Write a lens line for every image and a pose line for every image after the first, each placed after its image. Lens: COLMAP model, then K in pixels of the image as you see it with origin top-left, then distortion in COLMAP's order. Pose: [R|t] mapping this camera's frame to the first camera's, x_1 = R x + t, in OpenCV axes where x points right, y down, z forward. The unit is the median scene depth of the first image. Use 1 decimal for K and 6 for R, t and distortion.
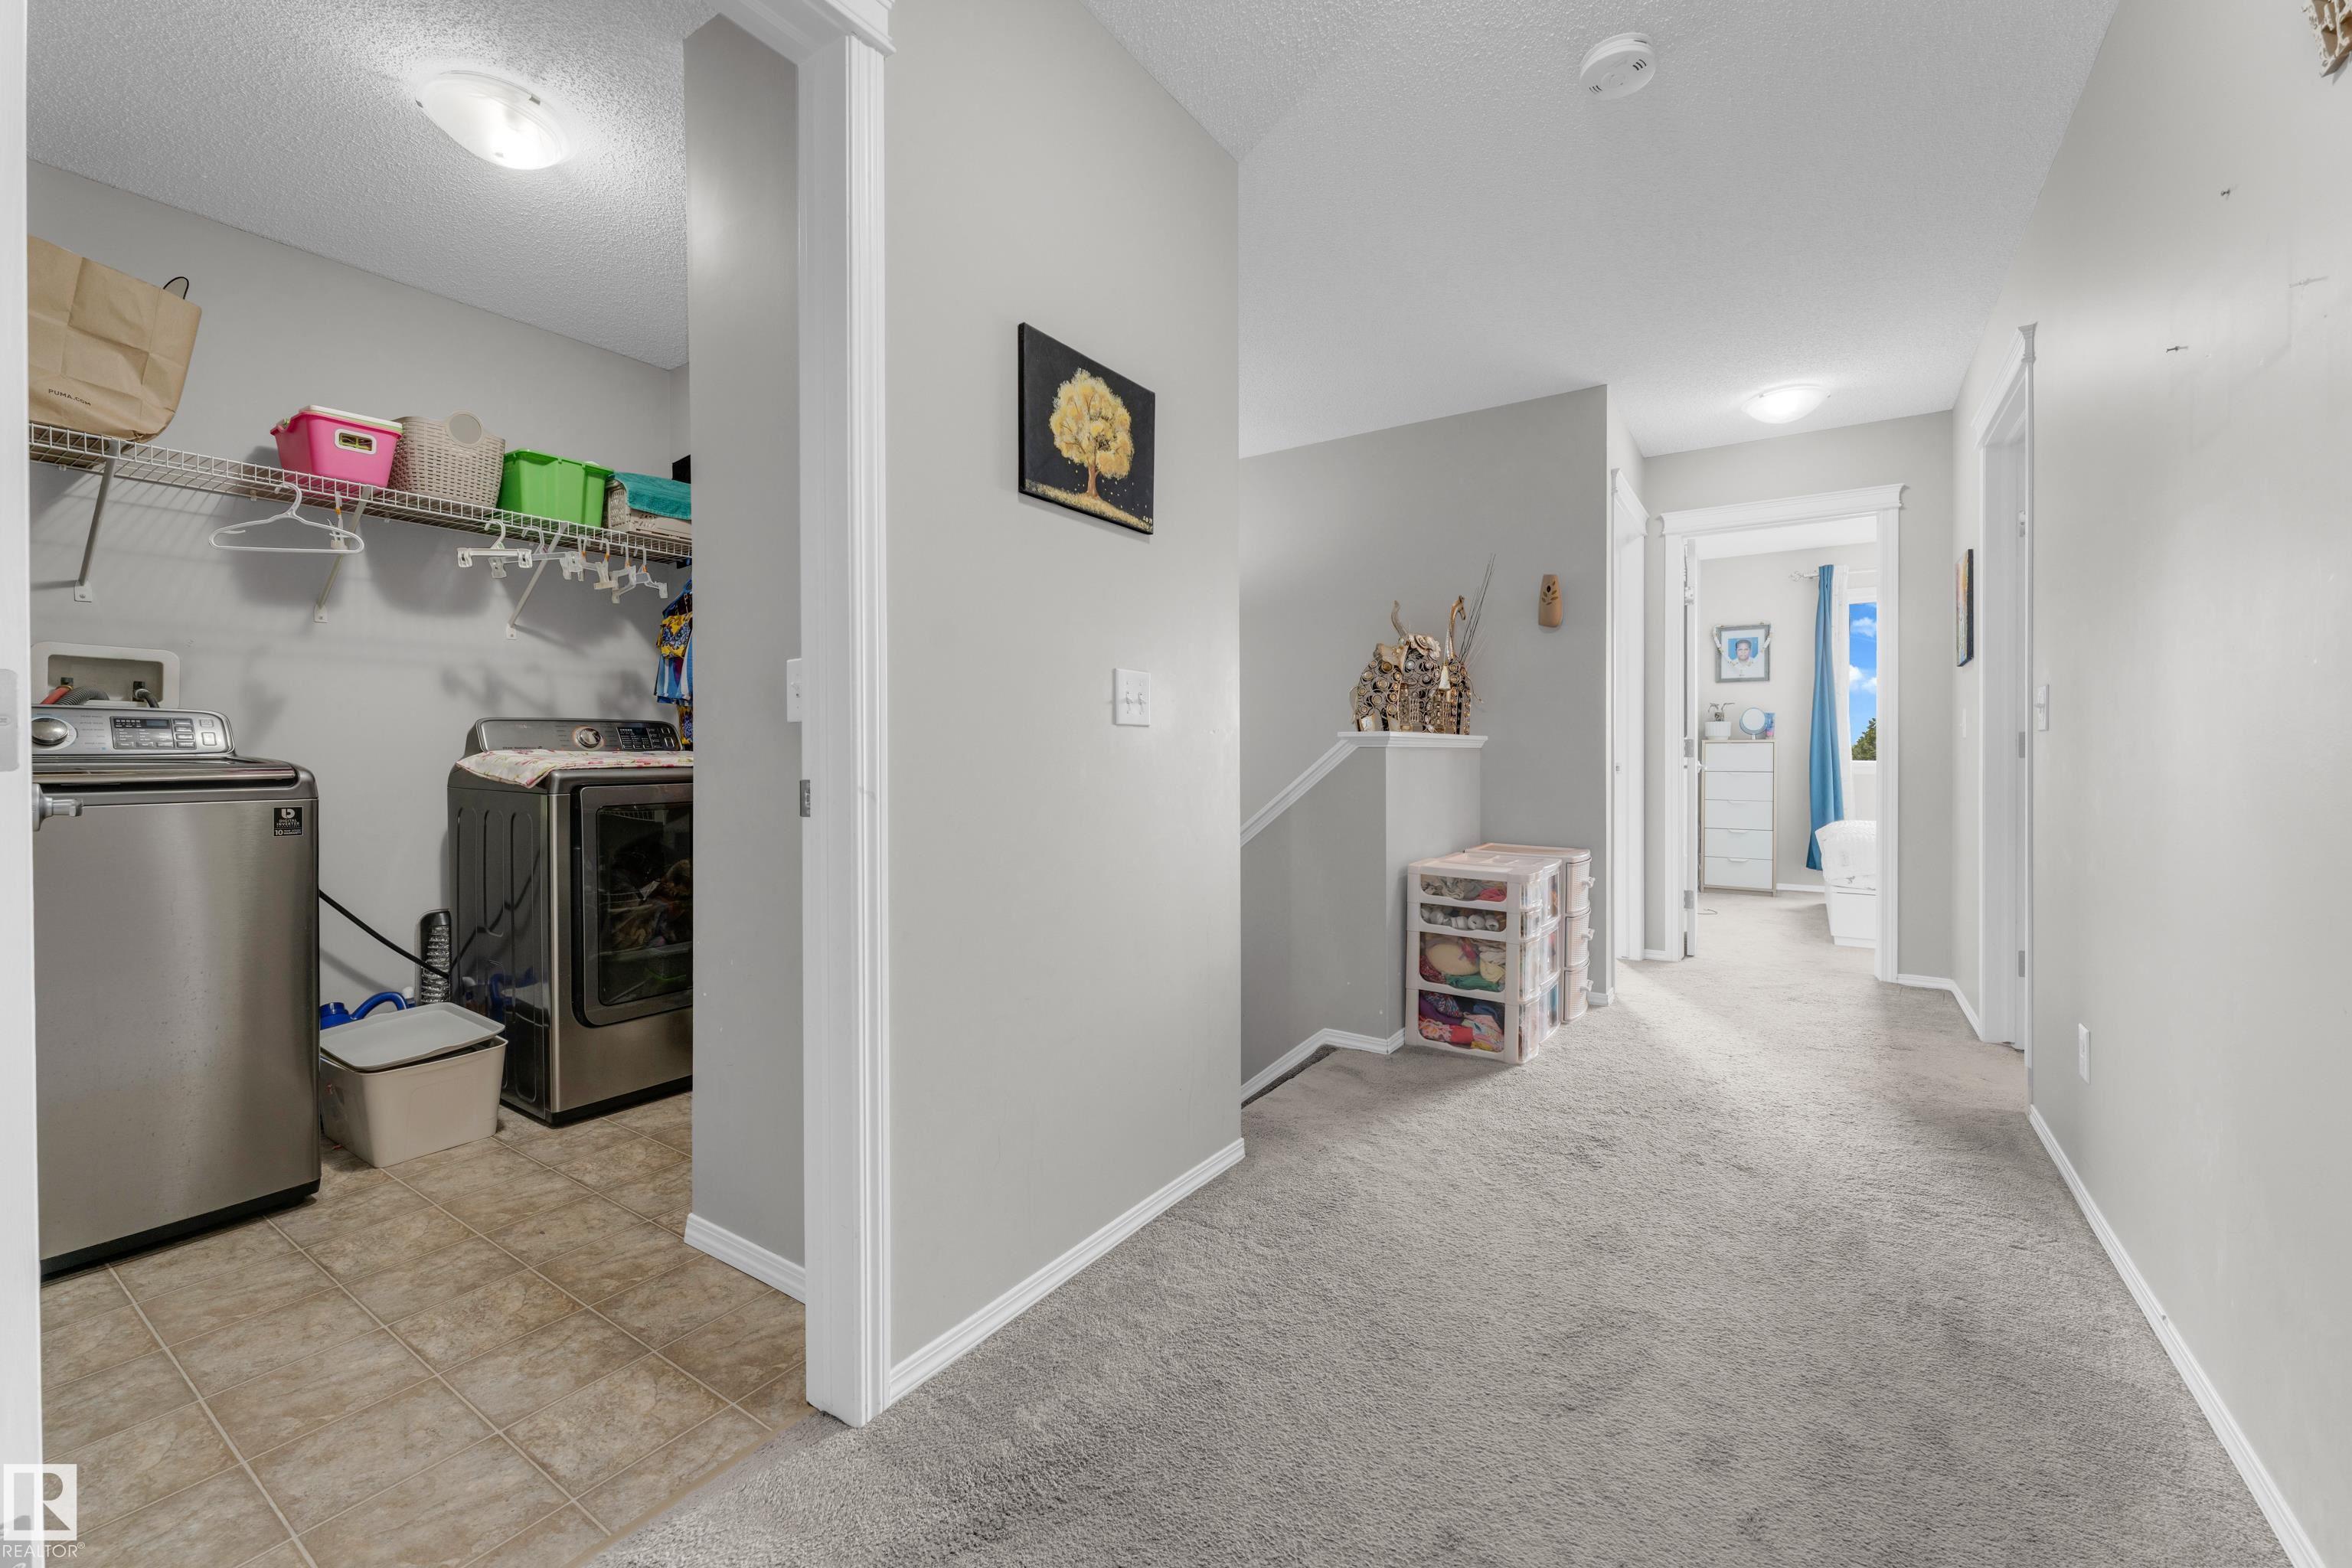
lens RADIAL K [[946.1, 0, 1166.0], [0, 946.1, 758.5], [0, 0, 1]] dist [0.000652, 0.000127]
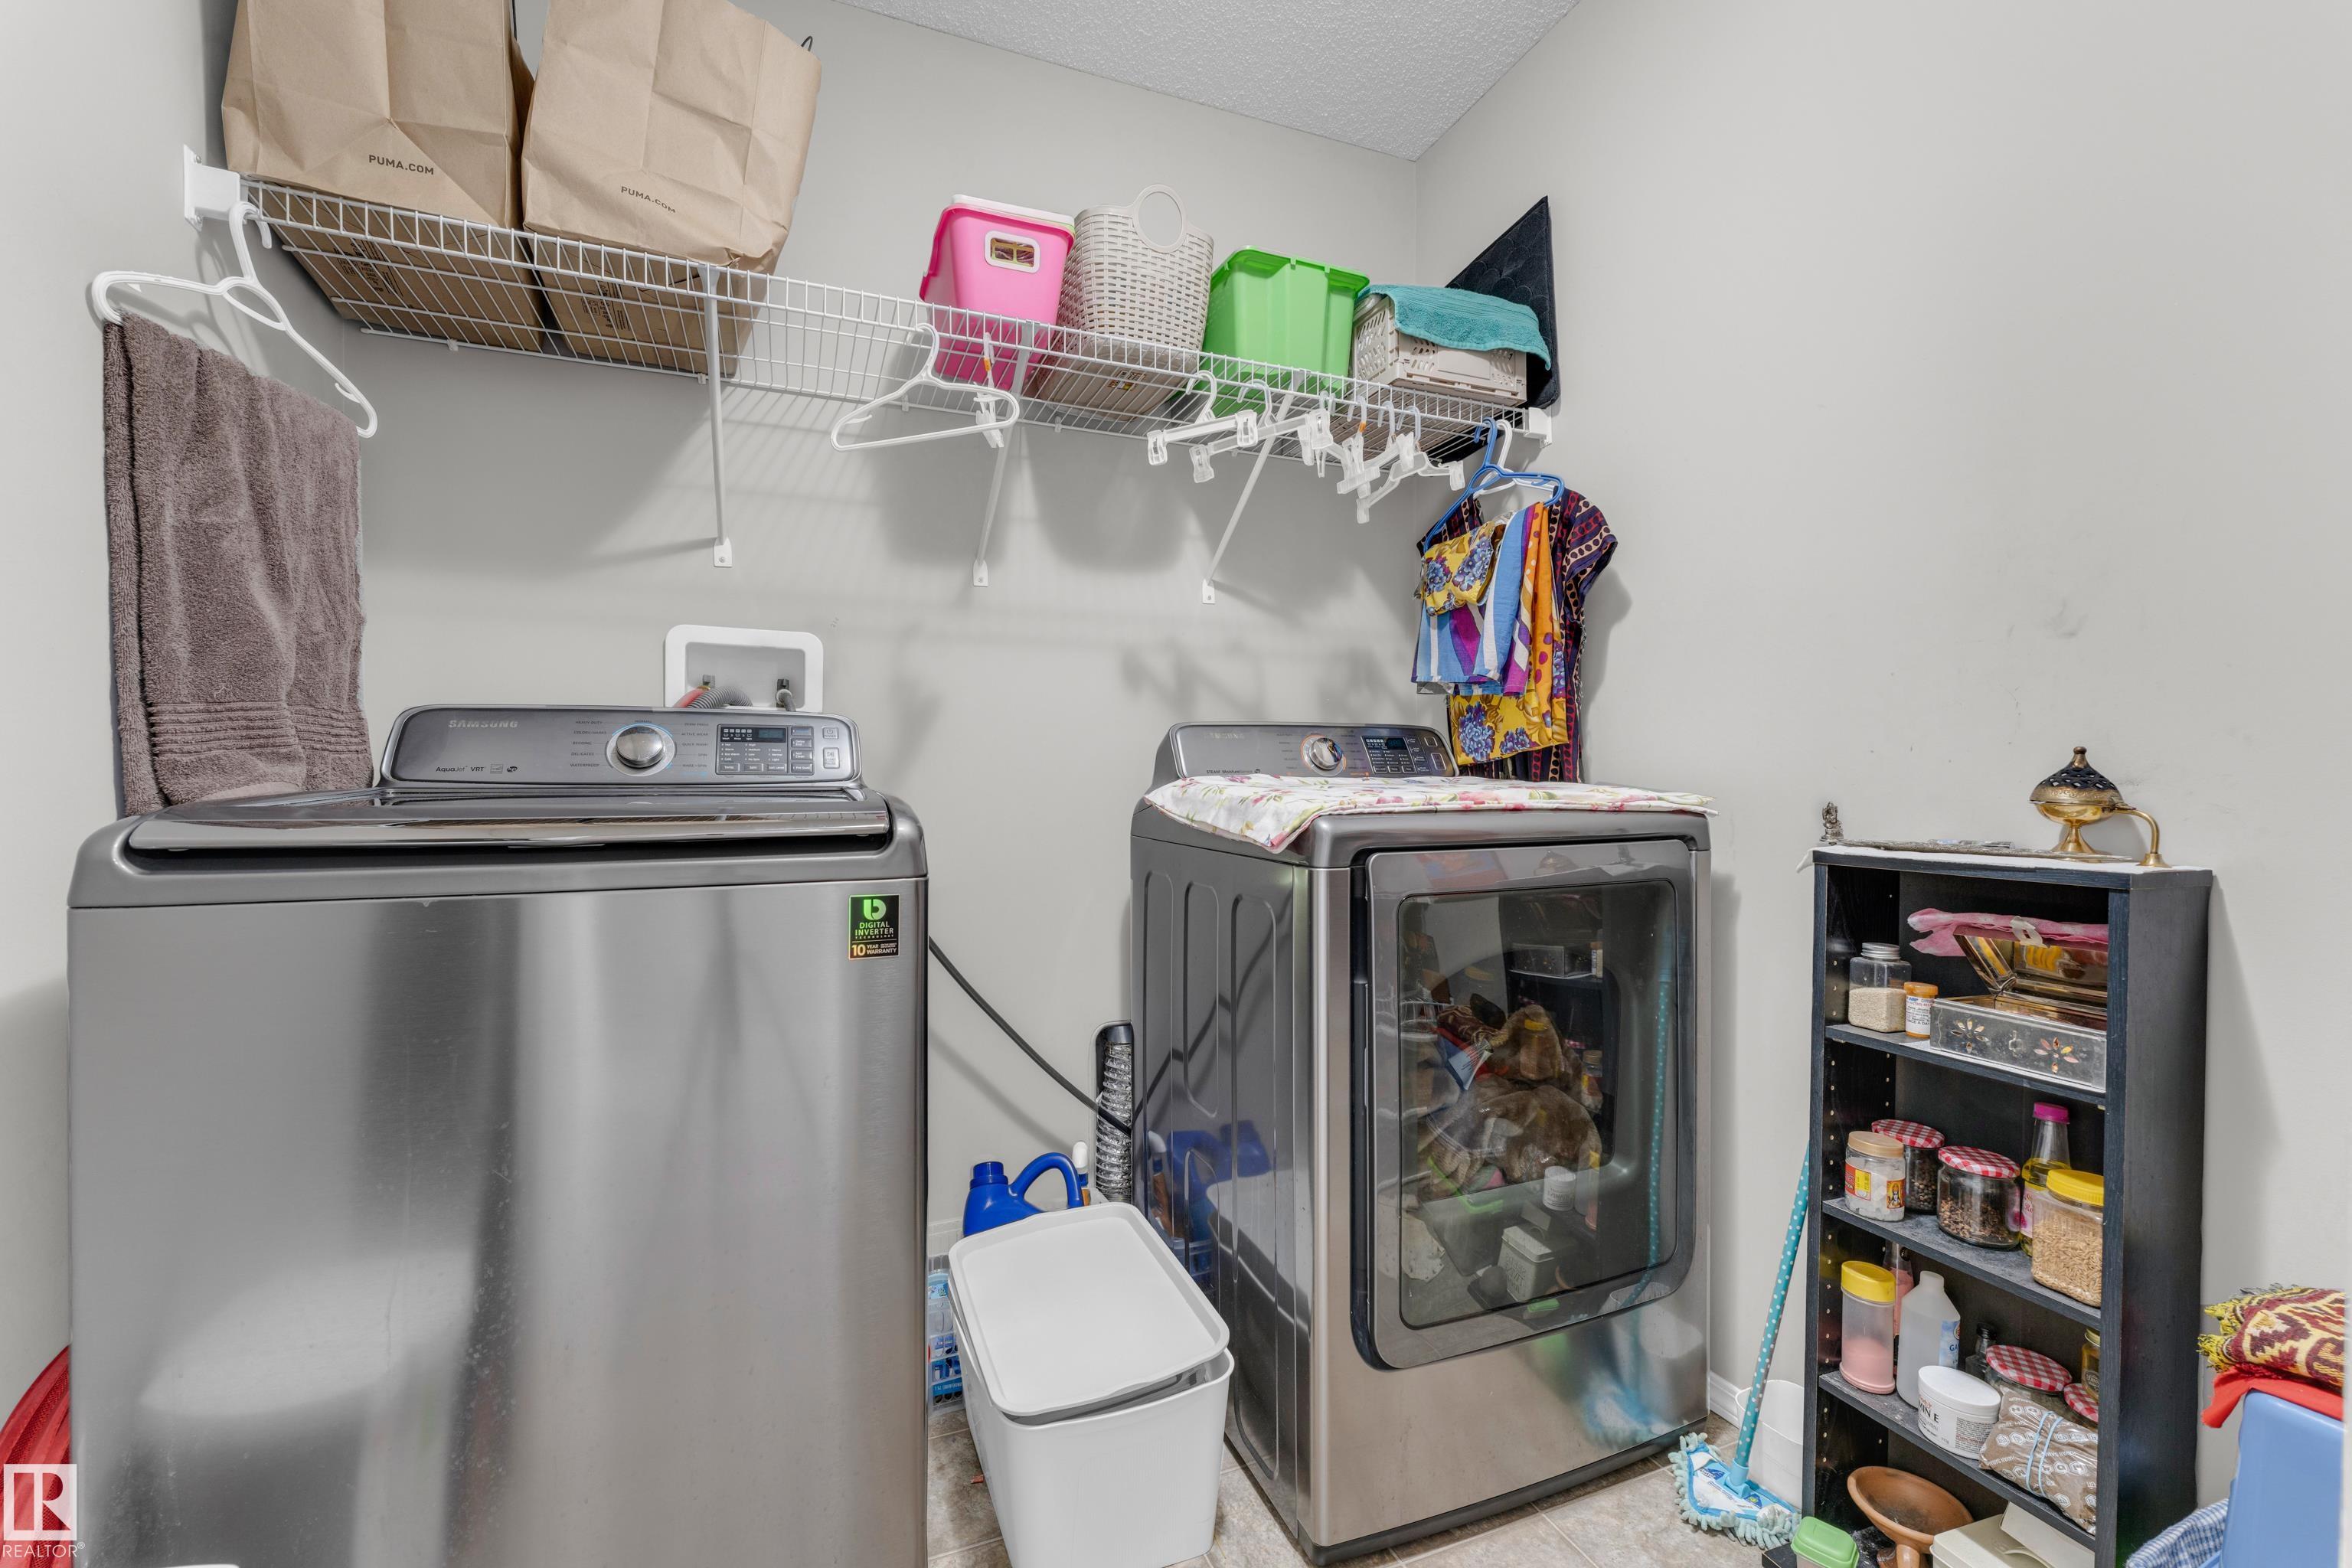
lens RADIAL K [[945.3, 0, 1176.0], [0, 945.3, 784.0], [0, 0, 1]] dist [-0.000808, 0.000065]
pose [[0.835208, 0.002100, -0.549930, -0.406236], [-0.003226, 0.999994, -0.001081, -0.002834], [0.549925, 0.002677, 0.835210, 0.514239]]
